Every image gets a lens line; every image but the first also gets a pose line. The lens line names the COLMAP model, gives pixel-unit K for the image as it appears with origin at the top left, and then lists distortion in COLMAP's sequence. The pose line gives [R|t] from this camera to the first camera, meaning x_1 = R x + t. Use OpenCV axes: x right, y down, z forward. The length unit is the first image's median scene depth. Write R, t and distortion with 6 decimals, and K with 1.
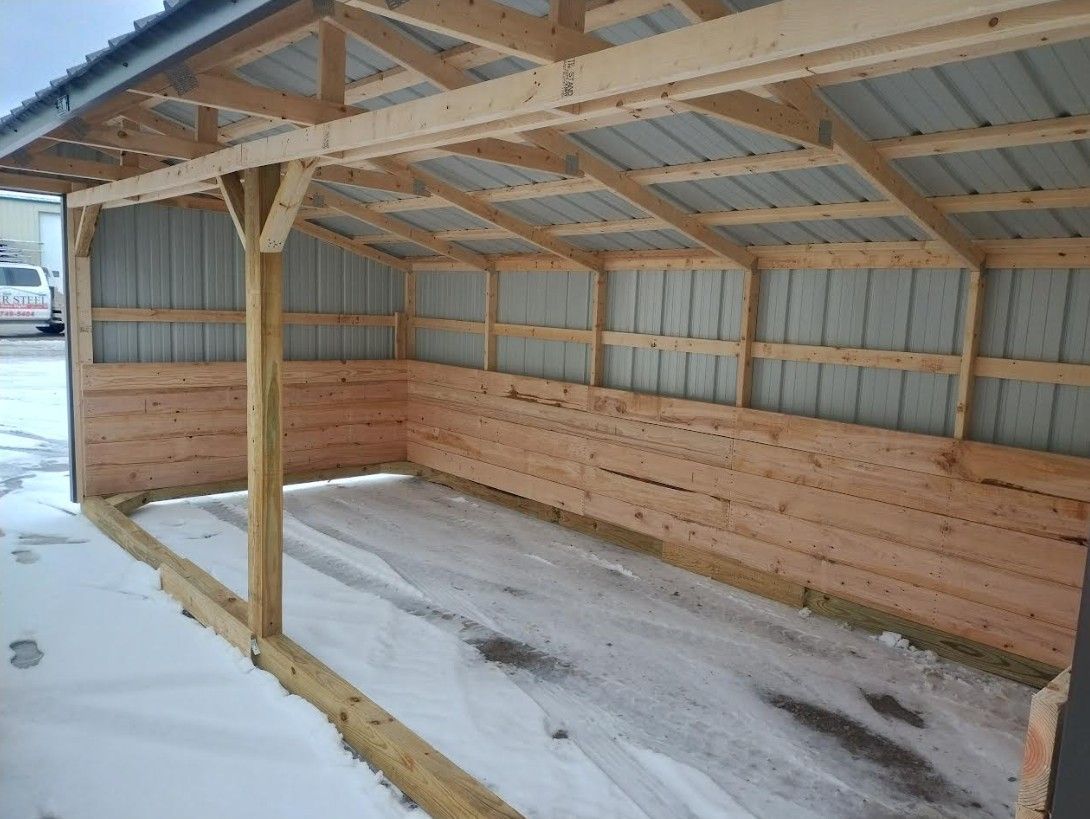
lens RADIAL K [[816.3, 0, 545.0], [0, 816.3, 409.5], [0, 0, 1]] dist [0.029430, -0.003425]
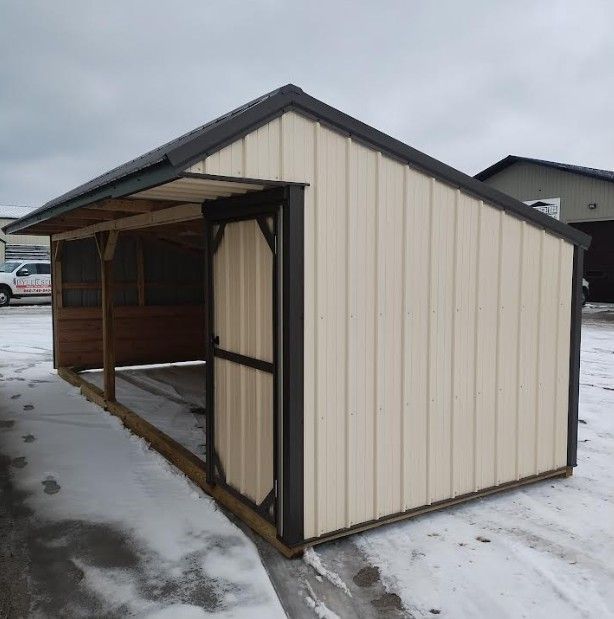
lens RADIAL K [[605.0, 0, 307.0], [0, 605.0, 309.5], [0, 0, 1]] dist [-0.001108, 0.006303]
pose [[0.986574, -0.030332, -0.160471, 0.472025], [0.019643, 0.997507, -0.067784, 0.093365], [0.162127, 0.063722, 0.984710, -0.653566]]
